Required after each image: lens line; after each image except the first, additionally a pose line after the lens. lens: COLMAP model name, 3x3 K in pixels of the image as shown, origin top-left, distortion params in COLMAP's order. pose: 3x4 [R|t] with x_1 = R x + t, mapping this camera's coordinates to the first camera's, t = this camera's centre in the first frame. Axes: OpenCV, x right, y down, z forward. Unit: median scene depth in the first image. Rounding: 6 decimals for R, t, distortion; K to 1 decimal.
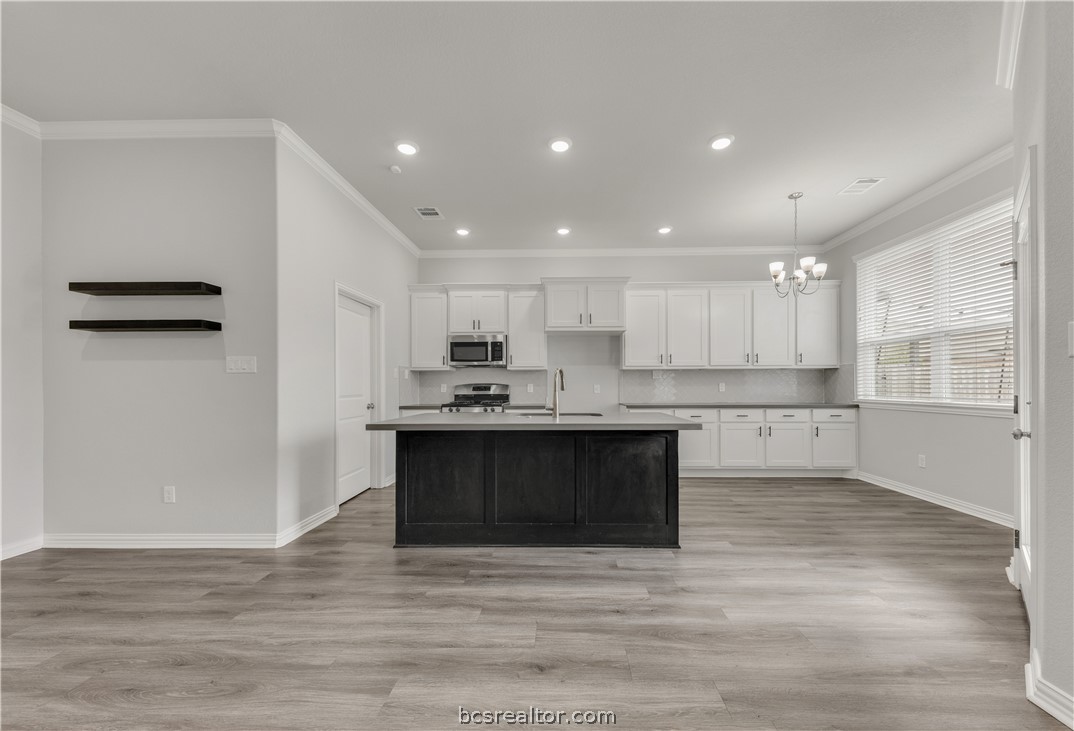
lens RADIAL K [[380.0, 0, 559.8], [0, 380.0, 385.2], [0, 0, 1]] dist [0.002613, 0.000085]
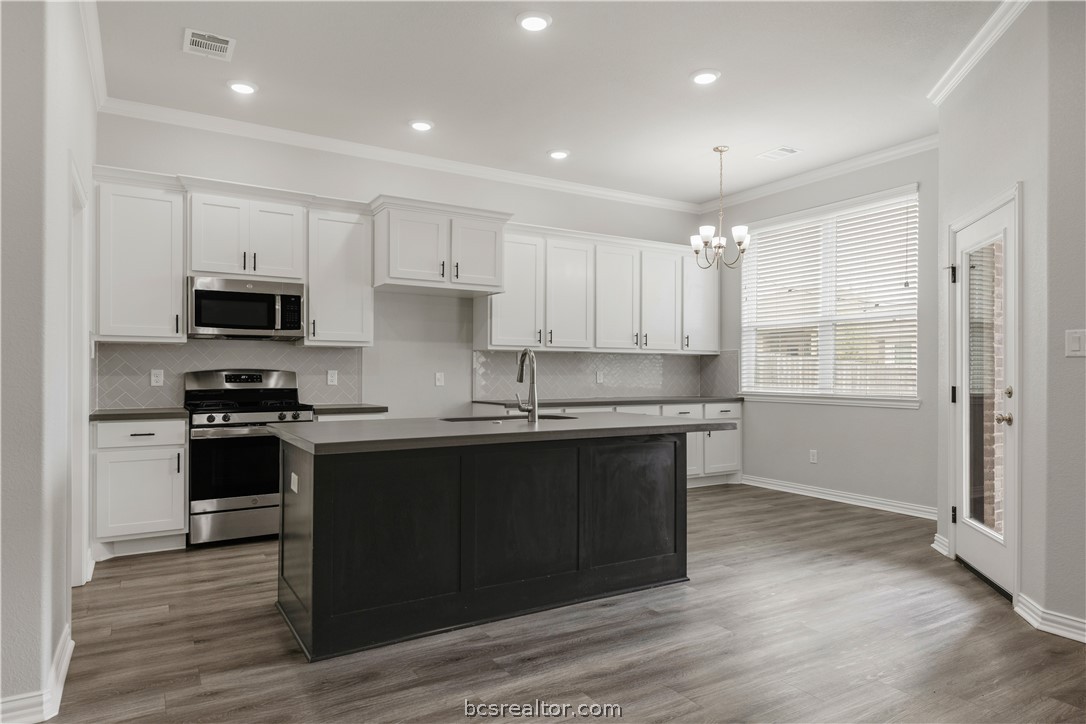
lens RADIAL K [[639.7, 0, 511.3], [0, 639.7, 372.4], [0, 0, 1]] dist [0.002835, 0.000996]
pose [[0.859104, 0.006347, 0.511762, -0.408182], [-0.006387, 0.999978, -0.001680, -0.000906], [-0.511761, -0.001826, 0.859126, 0.023512]]
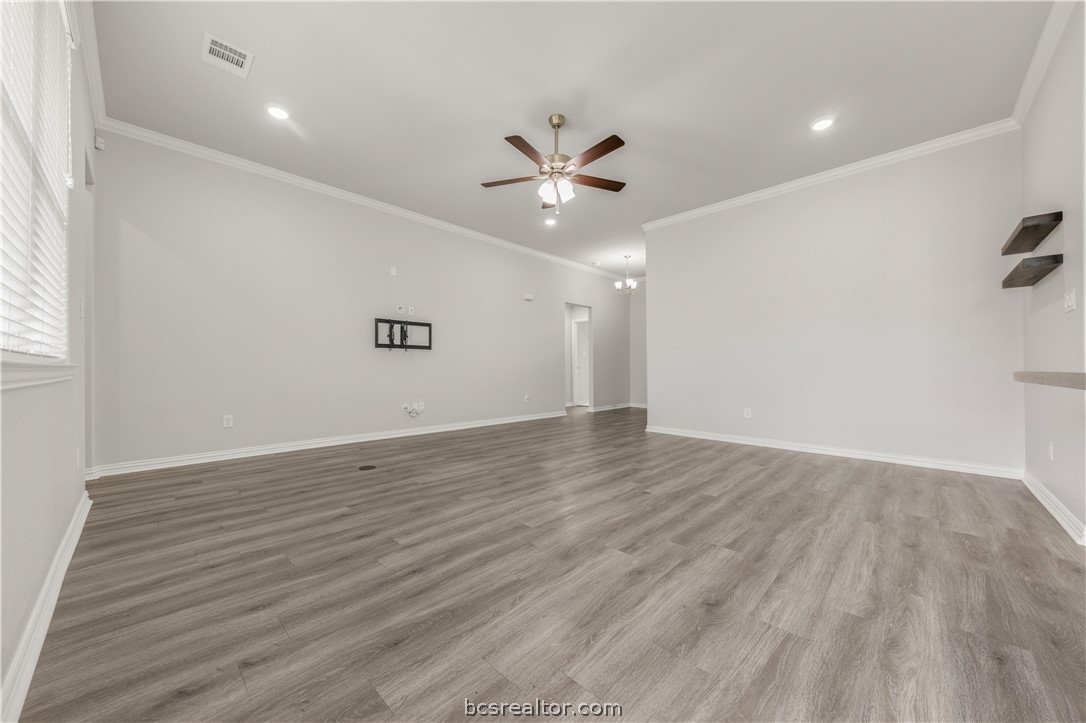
lens RADIAL K [[384.9, 0, 527.1], [0, 384.9, 363.2], [0, 0, 1]] dist [0.000089, -0.000030]
pose [[-0.686918, -0.003471, -0.726727, 0.334177], [-0.000043, 0.999989, -0.004736, 0.049051], [0.726735, -0.003222, -0.686910, 0.457252]]
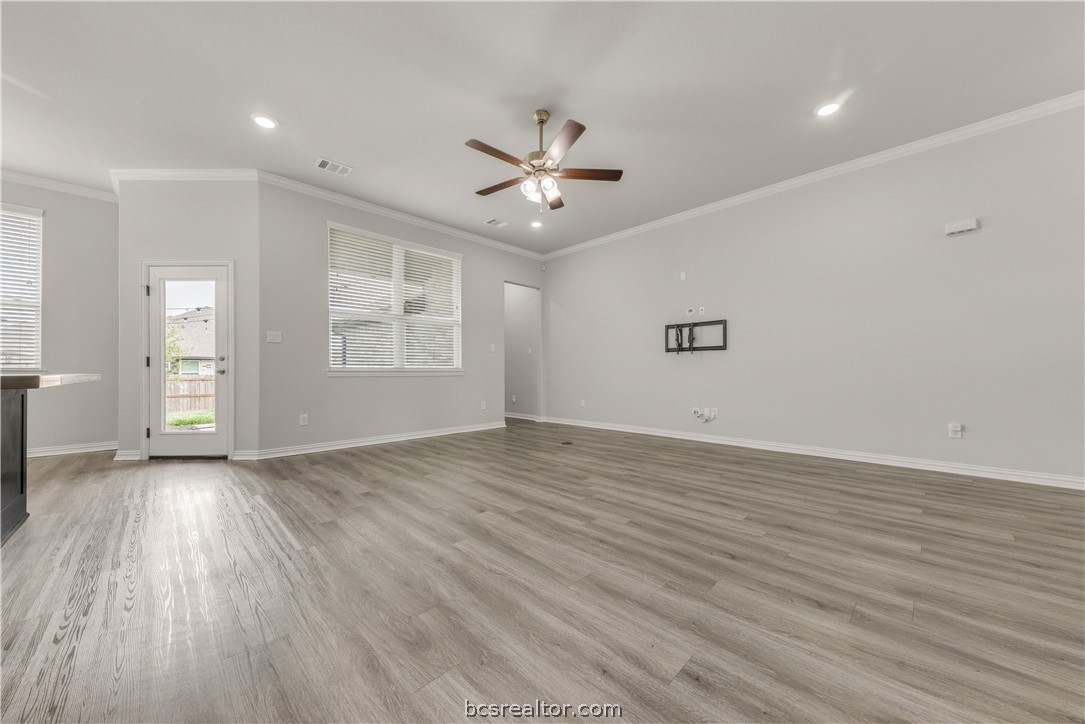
lens RADIAL K [[395.8, 0, 568.5], [0, 395.8, 366.4], [0, 0, 1]] dist [0.002432, 0.000247]
pose [[-0.746749, 0.021208, 0.664768, -0.745338], [0.011091, 0.999750, -0.019436, 0.063155], [-0.665013, -0.007141, -0.746797, 0.508972]]
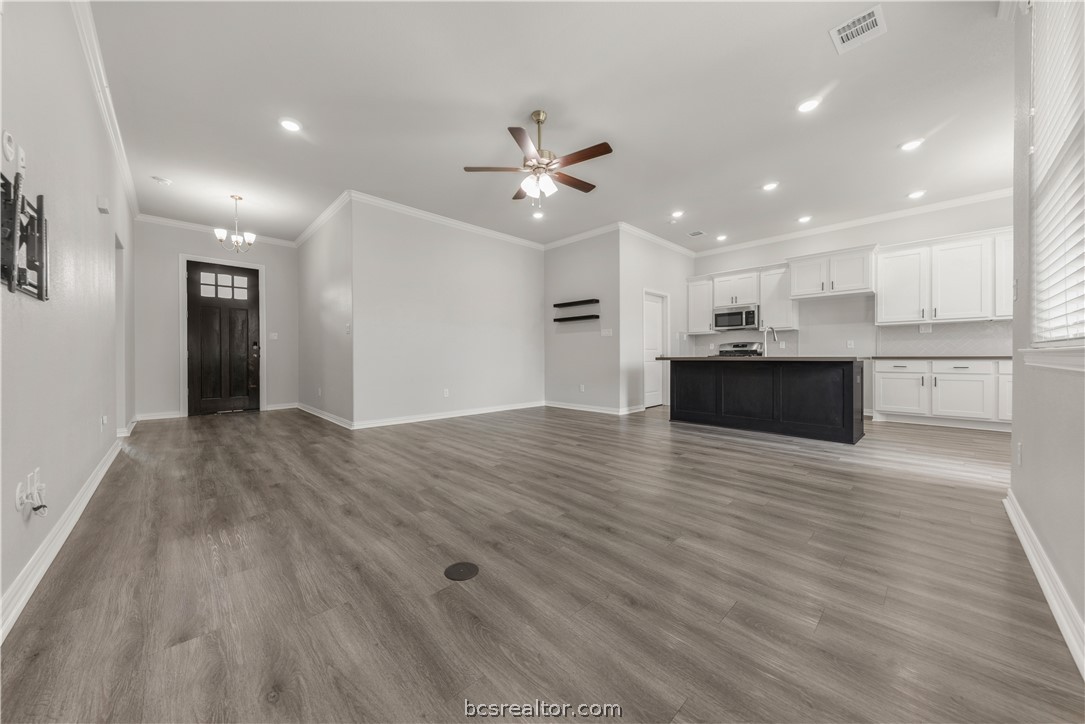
lens RADIAL K [[371.8, 0, 545.3], [0, 371.8, 356.4], [0, 0, 1]] dist [0.018235, -0.000050]
pose [[0.701909, 0.002192, -0.712263, 0.302421], [-0.000067, 0.999995, 0.003011, 0.049233], [0.712267, -0.002066, 0.701906, -0.506794]]
